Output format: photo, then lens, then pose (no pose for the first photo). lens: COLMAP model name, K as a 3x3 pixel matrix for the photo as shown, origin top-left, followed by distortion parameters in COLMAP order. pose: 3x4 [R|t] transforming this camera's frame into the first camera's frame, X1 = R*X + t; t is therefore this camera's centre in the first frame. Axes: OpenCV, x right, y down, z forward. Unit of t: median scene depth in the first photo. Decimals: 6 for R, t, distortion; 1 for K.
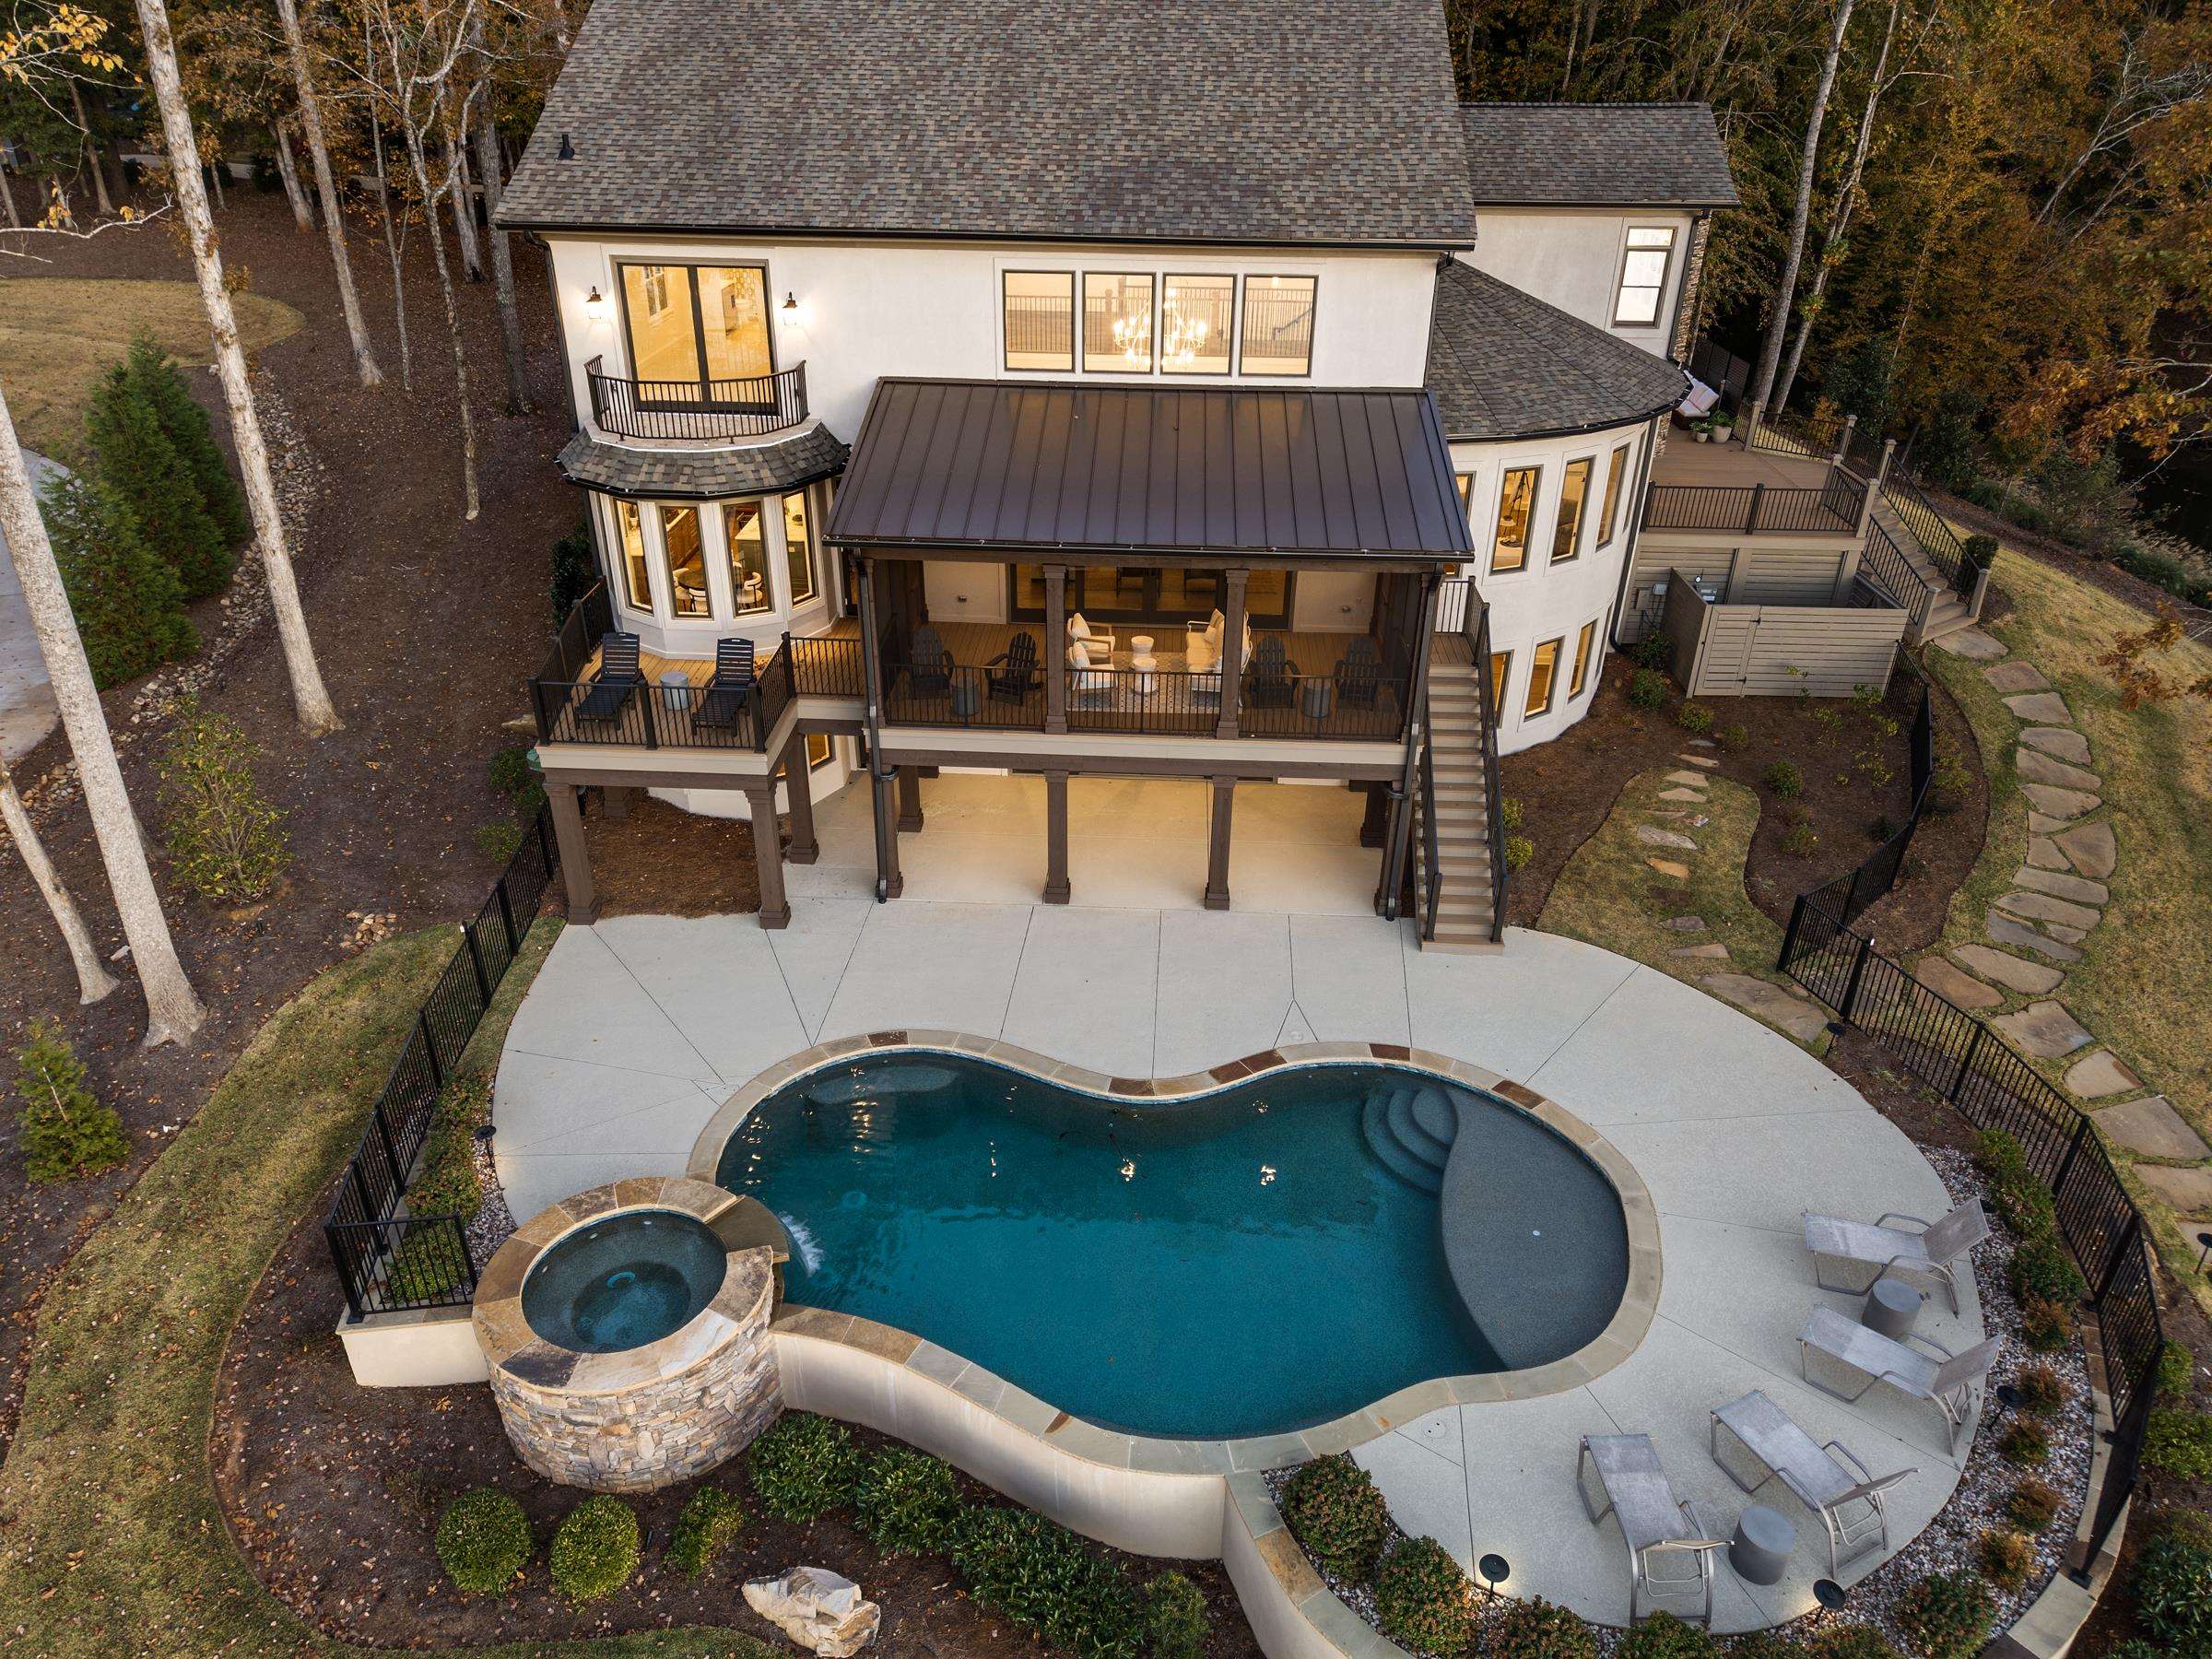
lens RADIAL K [[1482.5, 0, 1106.0], [0, 1482.5, 829.5], [0, 0, 1]] dist [0.004268, -0.000482]
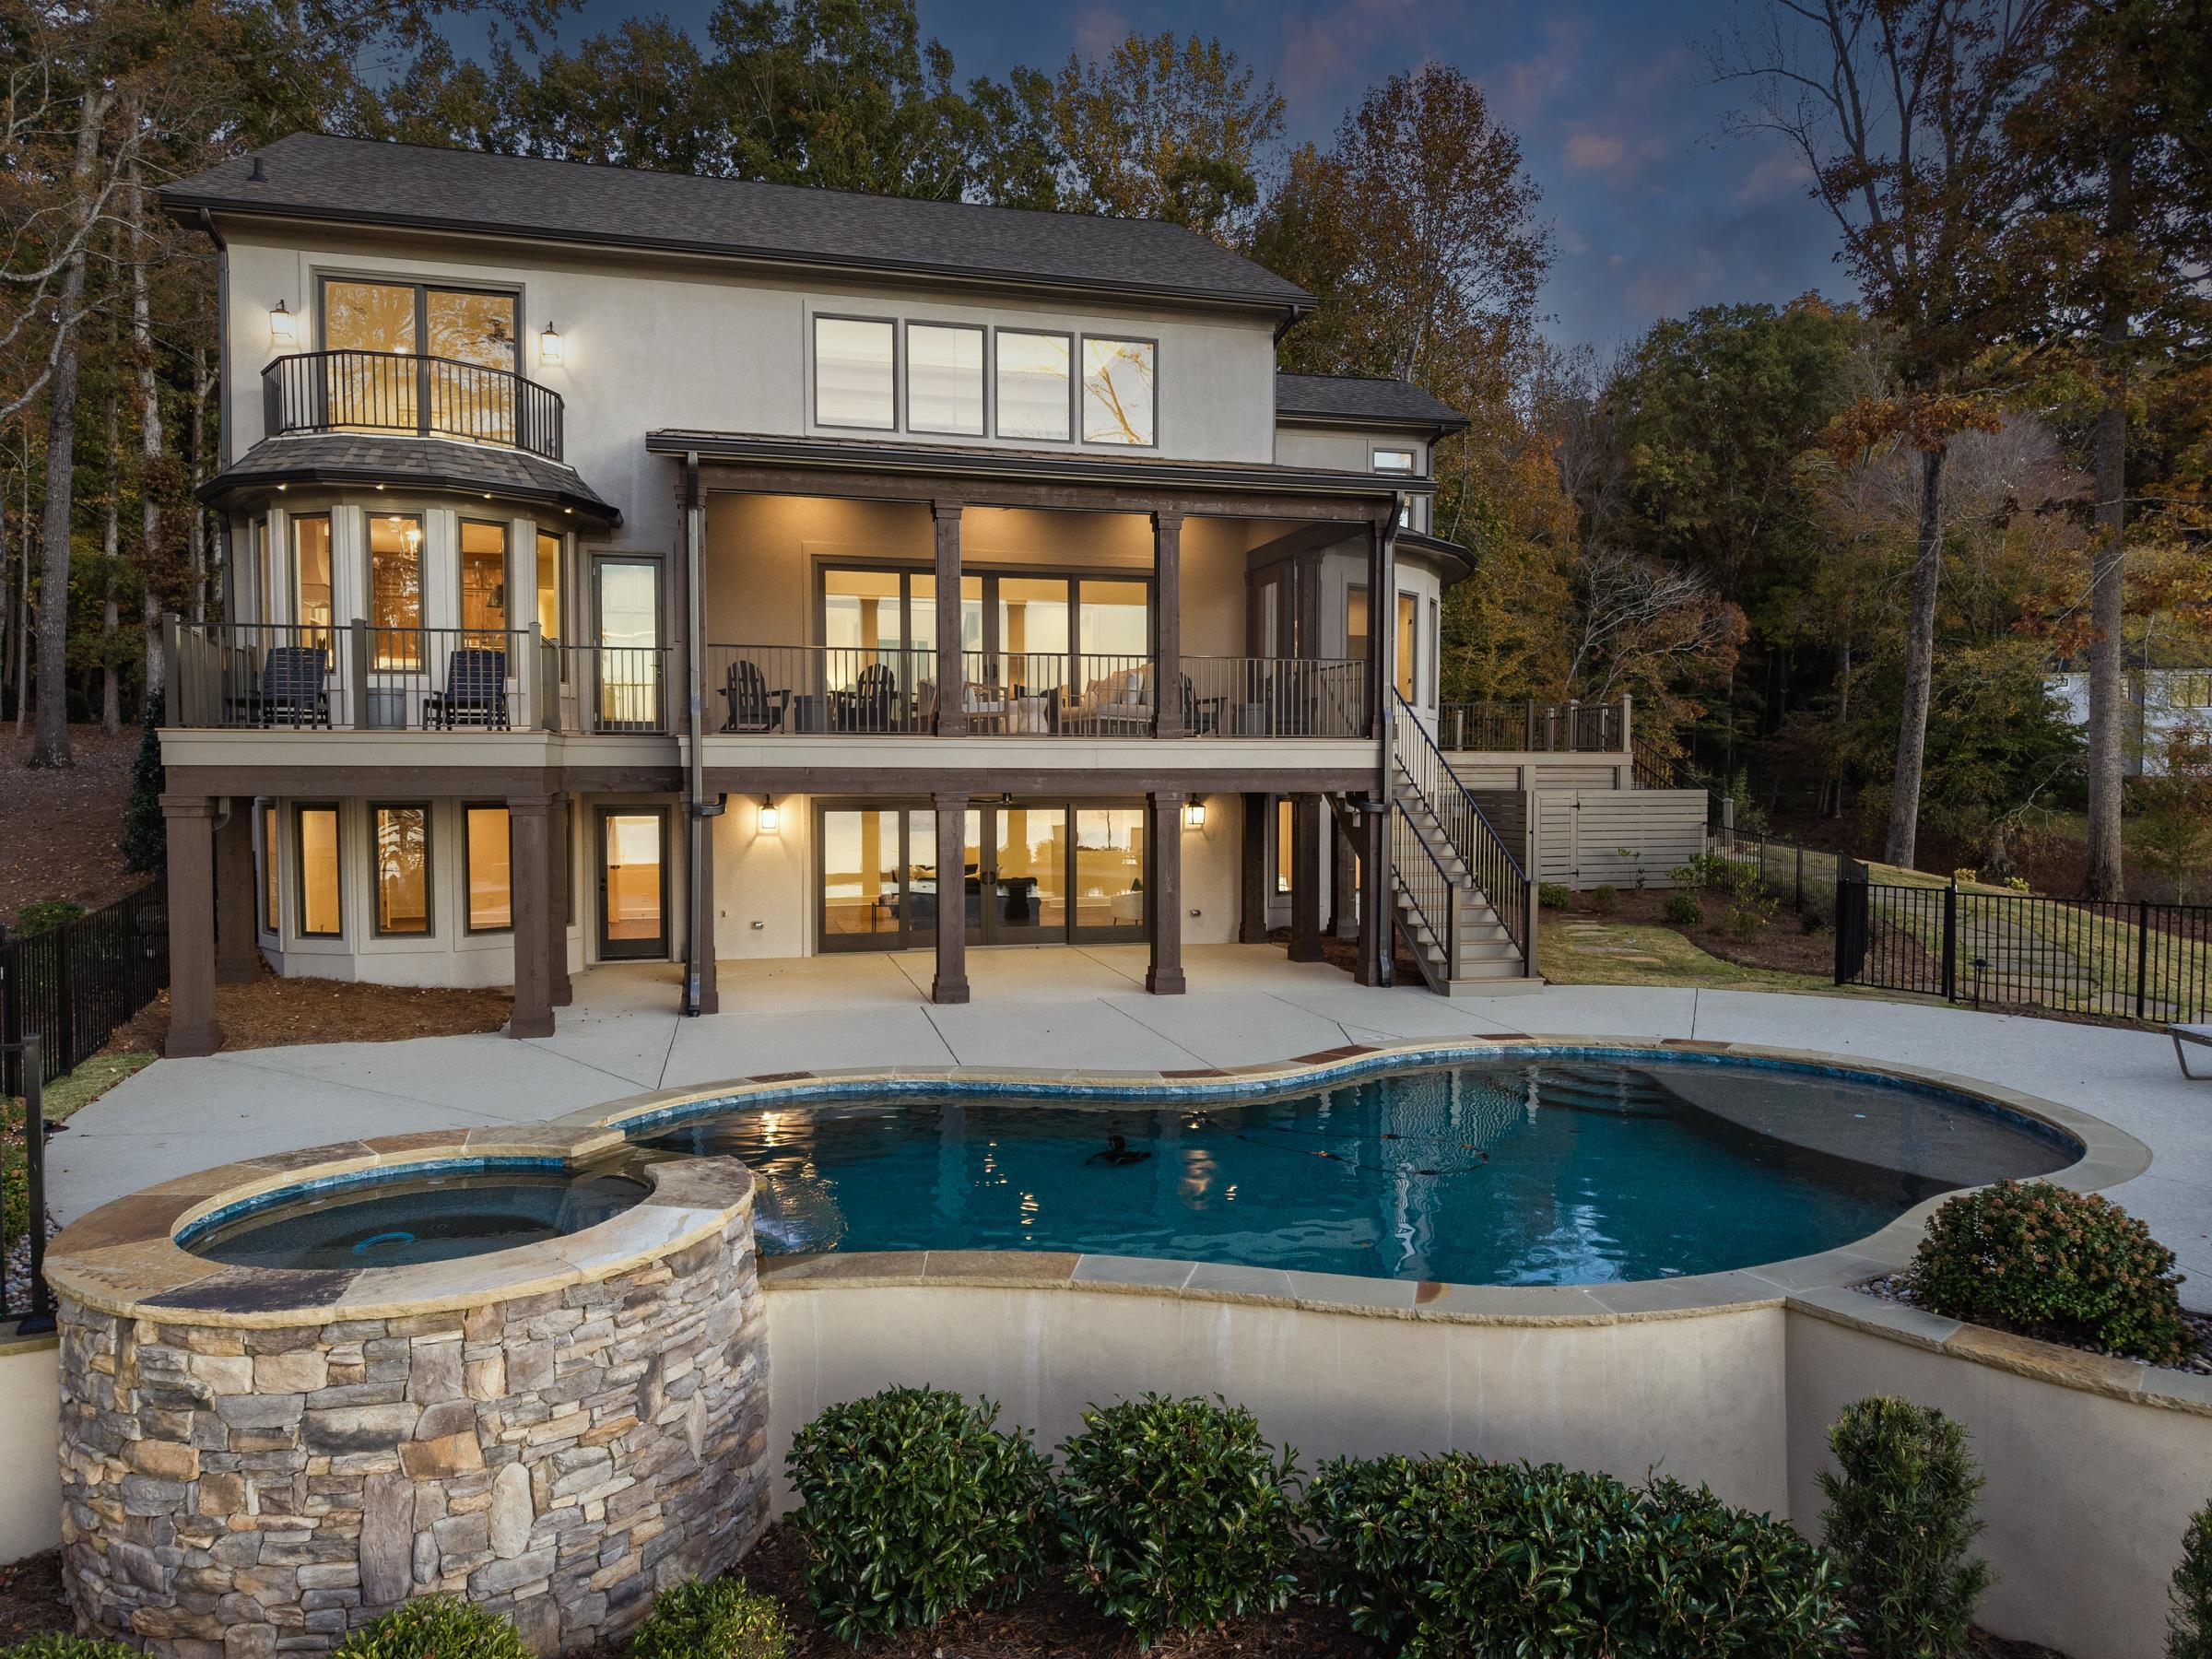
lens RADIAL K [[1482.5, 0, 1106.0], [0, 1482.5, 829.5], [0, 0, 1]] dist [0.004268, -0.000482]
pose [[0.952610, -0.022917, 0.303331, -0.268974], [0.154443, 0.895517, -0.417369, 0.433424], [-0.262073, 0.444437, 0.856618, 0.518107]]
